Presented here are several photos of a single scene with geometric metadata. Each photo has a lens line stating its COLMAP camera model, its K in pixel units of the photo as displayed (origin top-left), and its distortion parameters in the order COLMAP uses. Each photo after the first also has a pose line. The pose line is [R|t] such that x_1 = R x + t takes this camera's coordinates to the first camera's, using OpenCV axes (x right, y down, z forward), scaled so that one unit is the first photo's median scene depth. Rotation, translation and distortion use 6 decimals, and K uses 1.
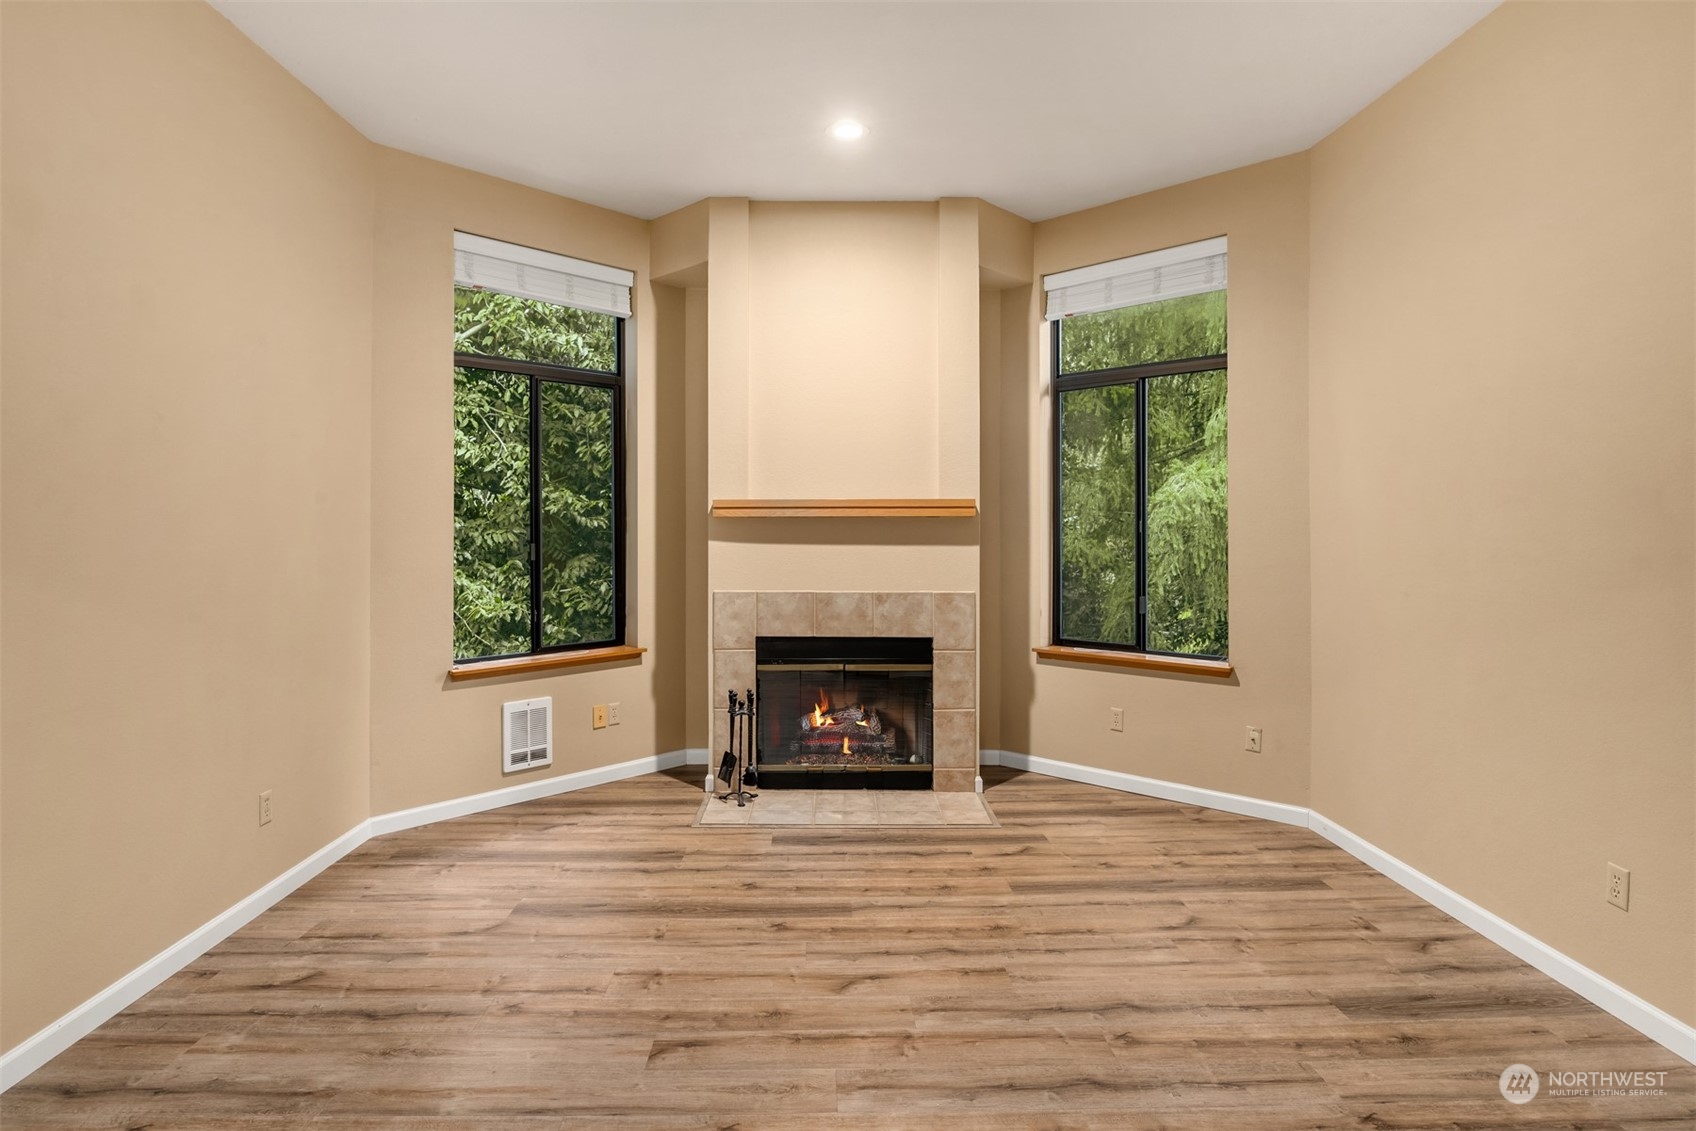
lens RADIAL K [[907.8, 0, 818.0], [0, 907.8, 530.4], [0, 0, 1]] dist [-0.002066, -0.006416]
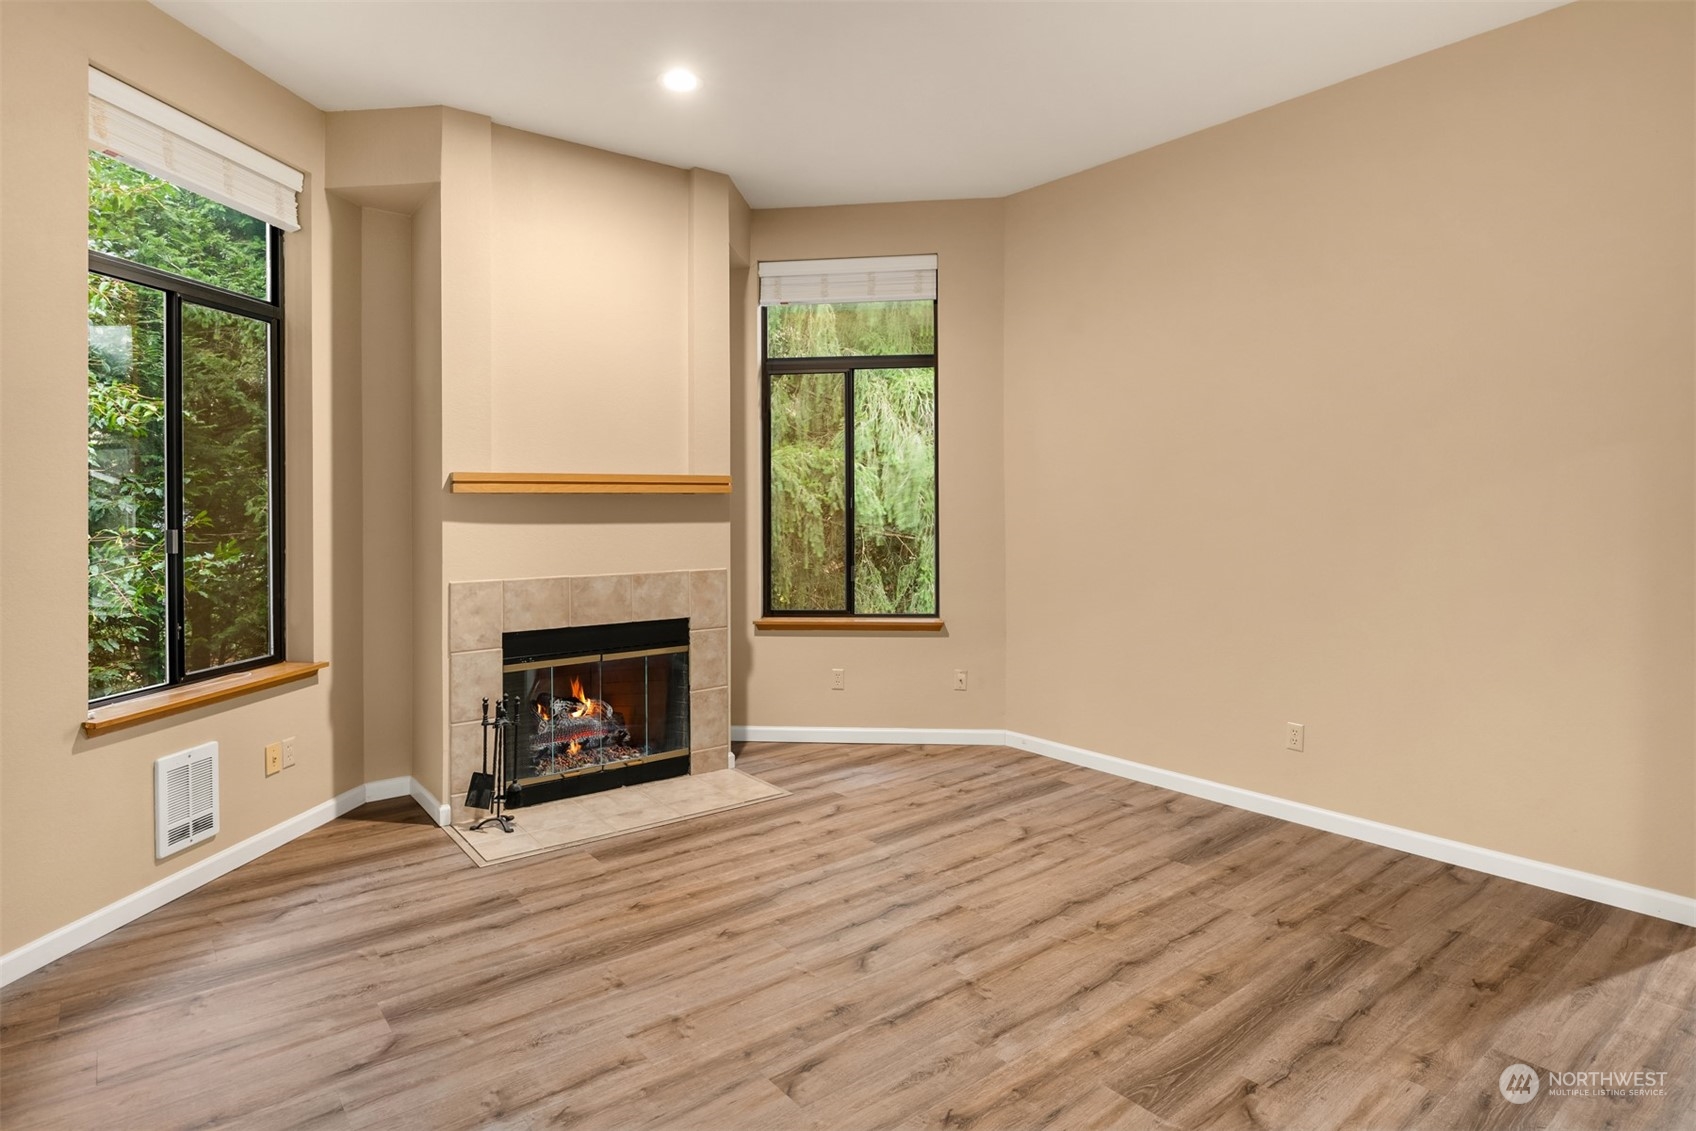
lens RADIAL K [[907.8, 0, 851.9], [0, 907.8, 506.3], [0, 0, 1]] dist [-0.002066, -0.006416]
pose [[0.796860, -0.005559, 0.604139, -0.339444], [0.007775, 0.999969, -0.001055, 0.001293], [-0.604114, 0.005538, 0.796878, 0.124953]]
